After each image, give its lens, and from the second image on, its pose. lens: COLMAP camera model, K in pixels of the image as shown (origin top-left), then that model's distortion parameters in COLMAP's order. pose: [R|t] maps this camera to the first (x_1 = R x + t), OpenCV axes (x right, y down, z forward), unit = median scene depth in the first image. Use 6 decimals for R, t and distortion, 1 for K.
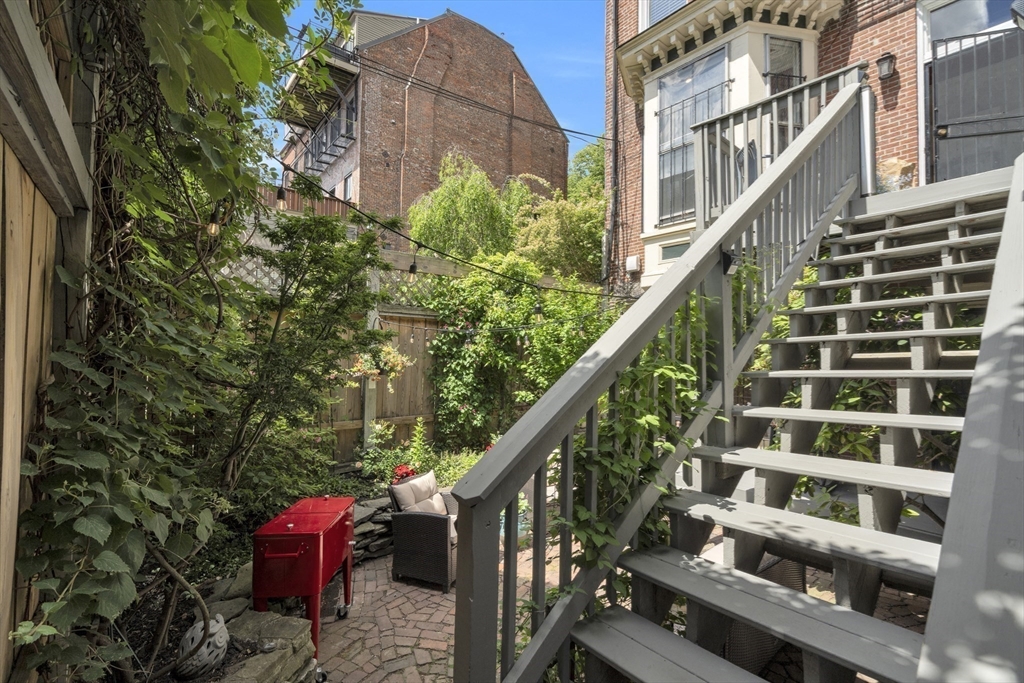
lens RADIAL K [[455.6, 0, 509.6], [0, 455.6, 338.8], [0, 0, 1]] dist [0.001926, -0.001086]
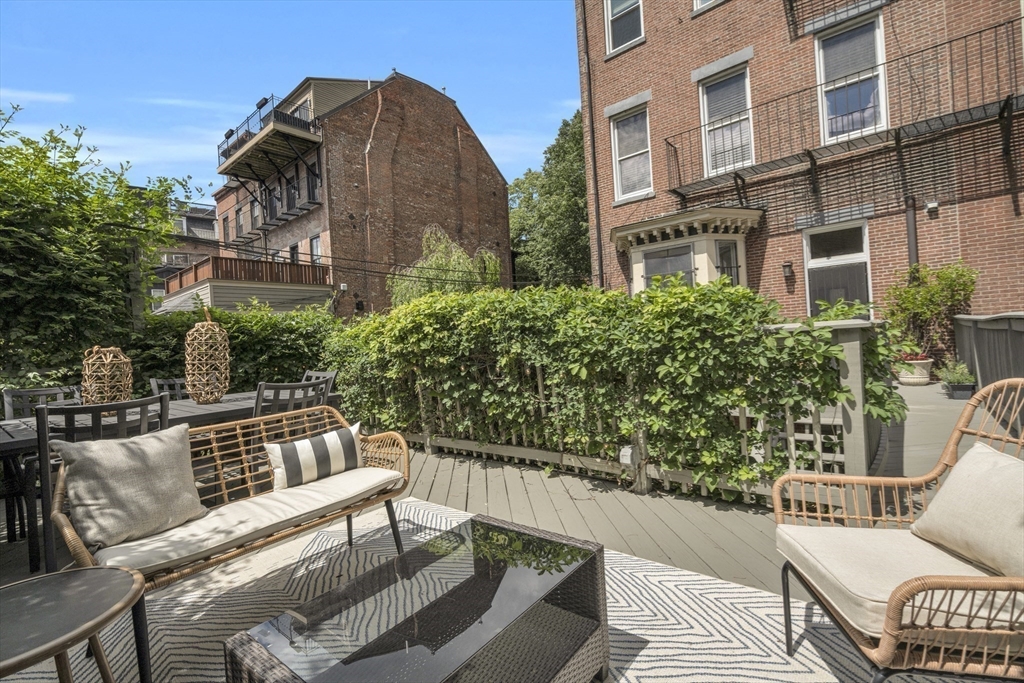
lens RADIAL K [[455.6, 0, 509.7], [0, 455.6, 338.5], [0, 0, 1]] dist [0.001926, -0.001086]
pose [[0.980922, -0.069932, 0.181390, -0.123928], [0.066199, 0.997453, 0.026561, -0.126675], [-0.182785, -0.014046, 0.983052, -0.113301]]
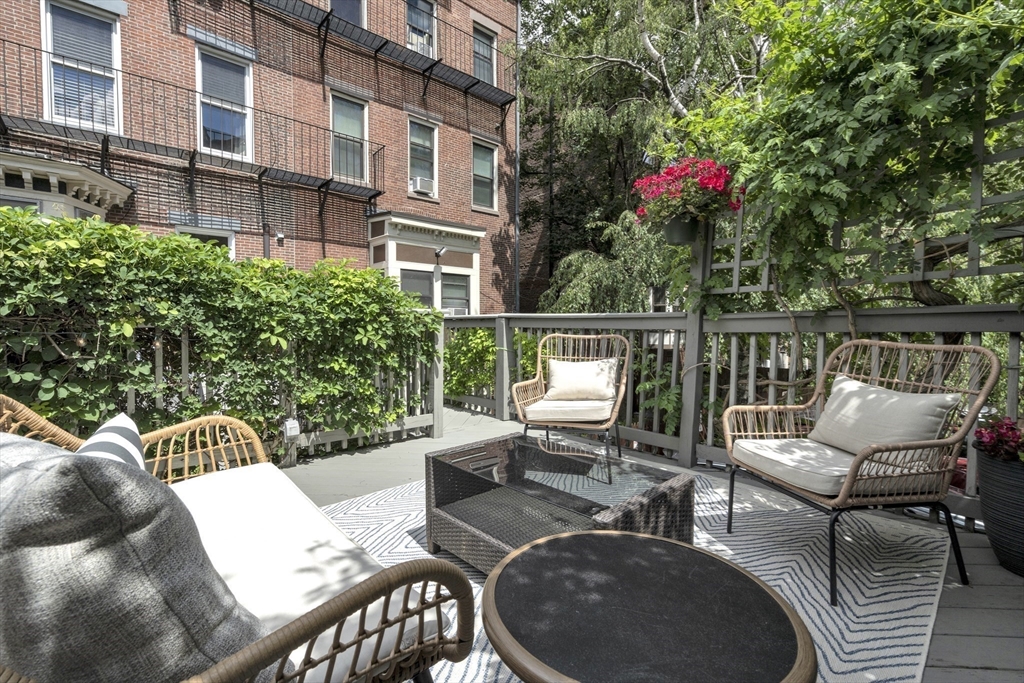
lens RADIAL K [[455.6, 0, 503.2], [0, 455.6, 341.7], [0, 0, 1]] dist [0.001926, -0.001086]
pose [[-0.032364, -0.046505, 0.998394, -0.211979], [-0.027537, 0.998579, 0.045621, -0.117810], [-0.999097, -0.026017, -0.033598, -0.033161]]
